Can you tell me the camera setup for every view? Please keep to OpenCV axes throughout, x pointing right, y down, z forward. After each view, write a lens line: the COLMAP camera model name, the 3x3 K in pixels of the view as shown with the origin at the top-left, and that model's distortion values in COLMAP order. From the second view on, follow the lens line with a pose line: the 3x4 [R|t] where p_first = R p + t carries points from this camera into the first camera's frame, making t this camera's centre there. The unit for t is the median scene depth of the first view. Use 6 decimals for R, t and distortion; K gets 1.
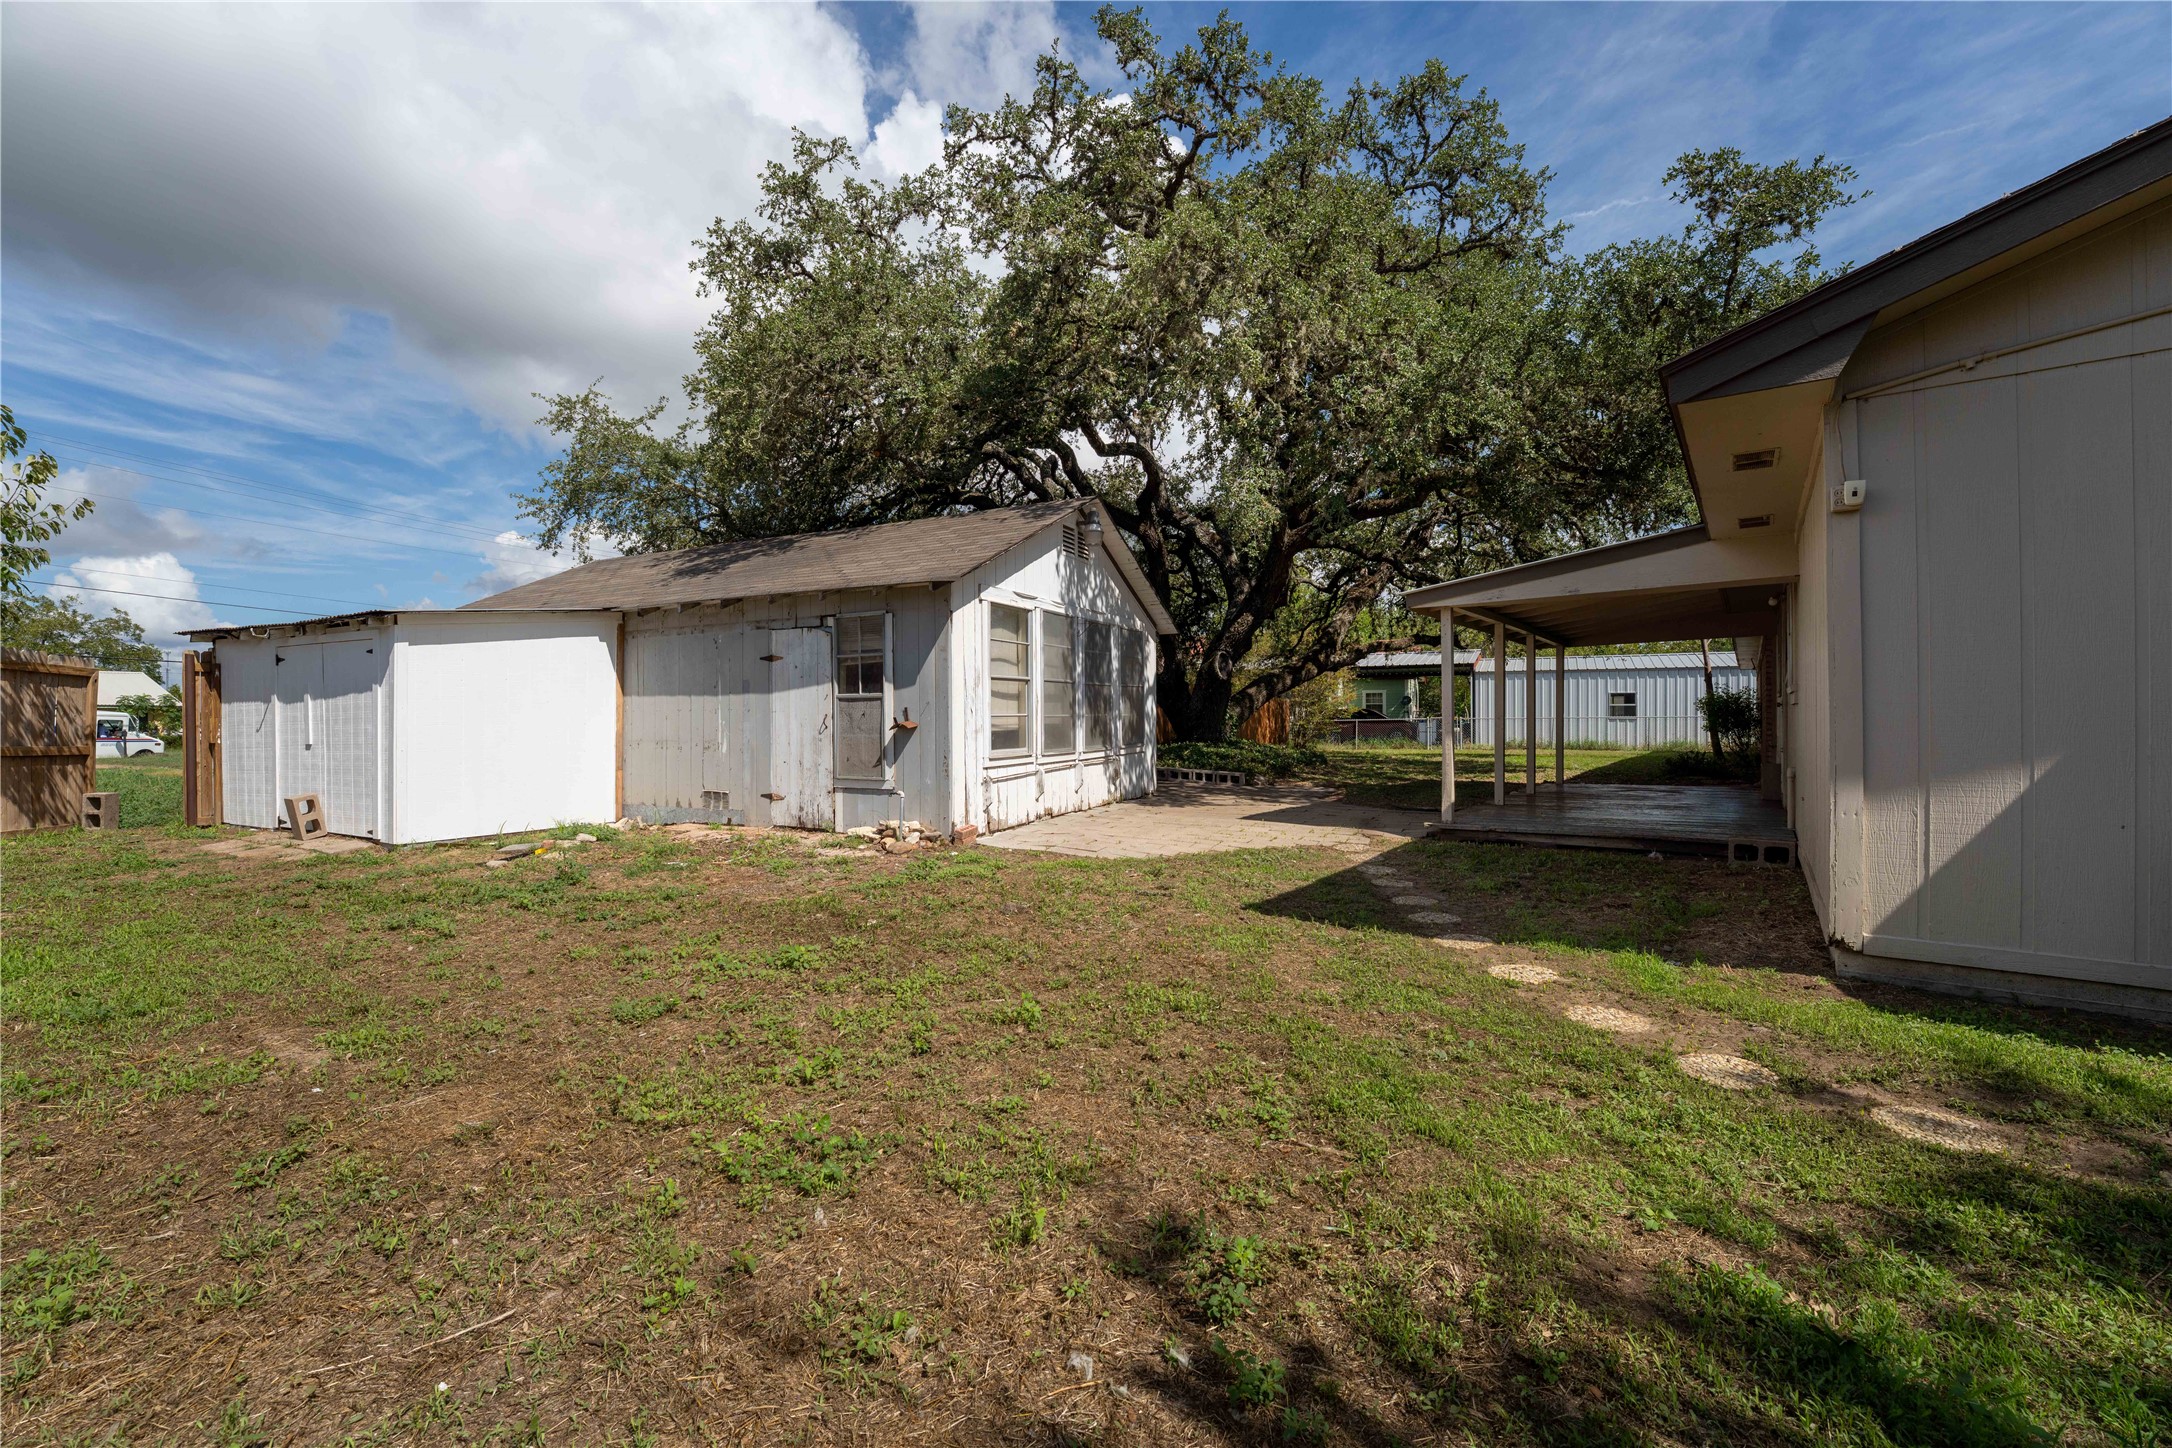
lens RADIAL K [[888.2, 0, 1097.8], [0, 888.2, 731.5], [0, 0, 1]] dist [-0.000758, 0.000999]
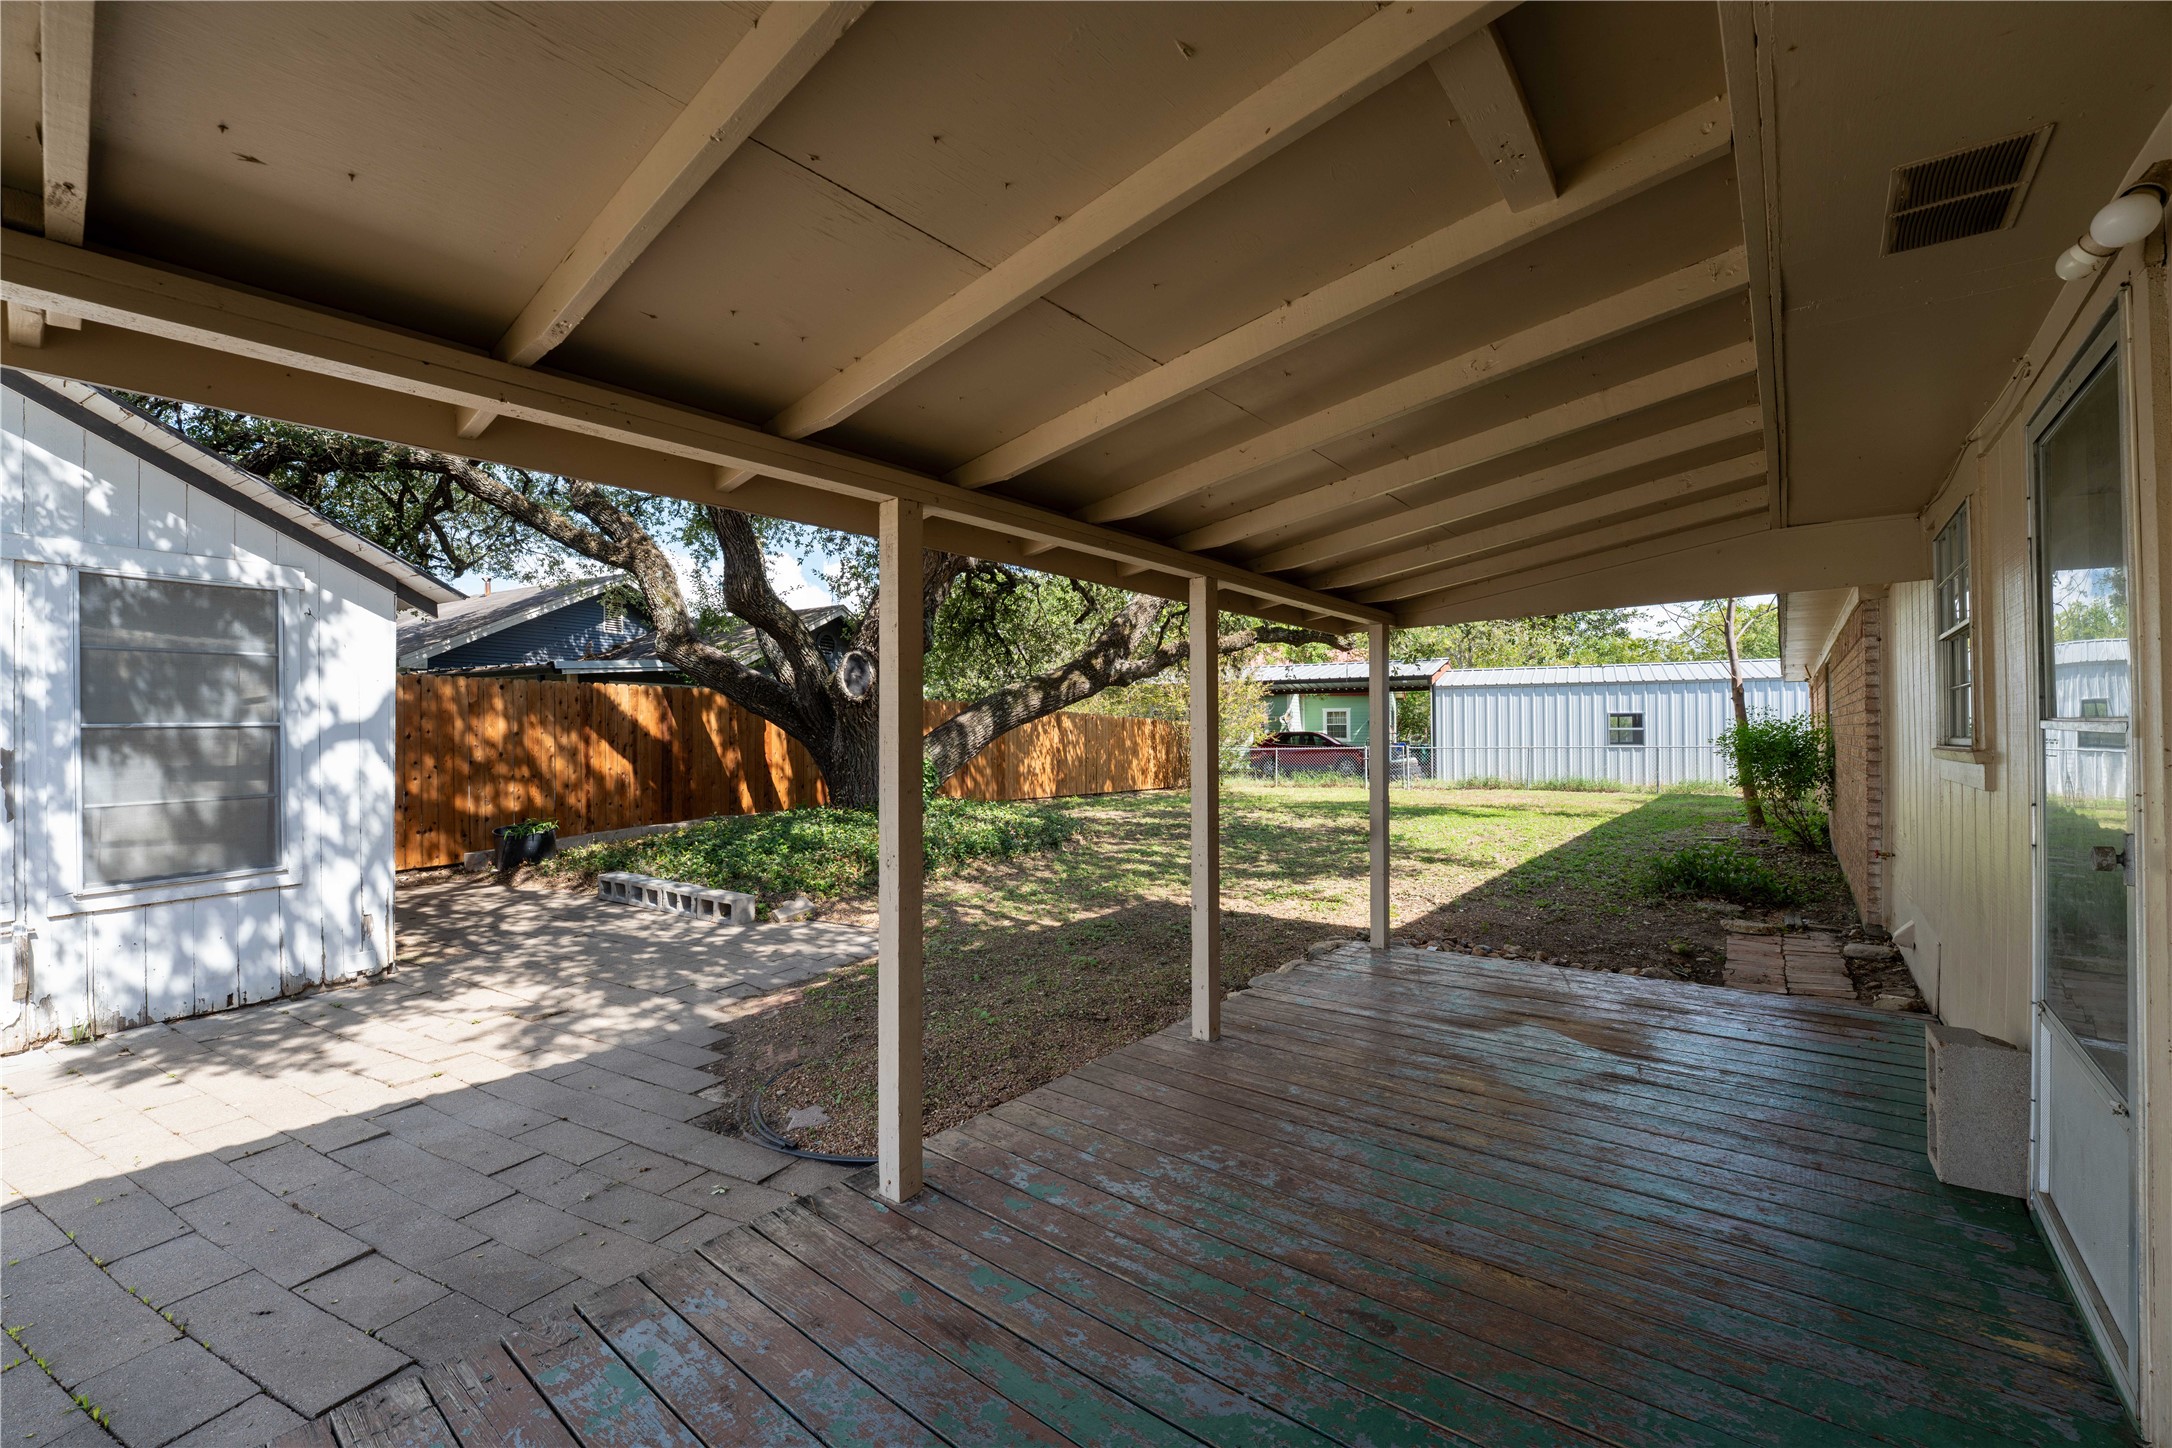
lens RADIAL K [[888.2, 0, 1067.3], [0, 888.2, 711.6], [0, 0, 1]] dist [-0.000758, 0.000999]
pose [[0.998771, 0.000453, -0.049569, 0.258621], [-0.002400, 0.999227, -0.039237, -0.024509], [0.049513, 0.039308, 0.998000, 0.370178]]
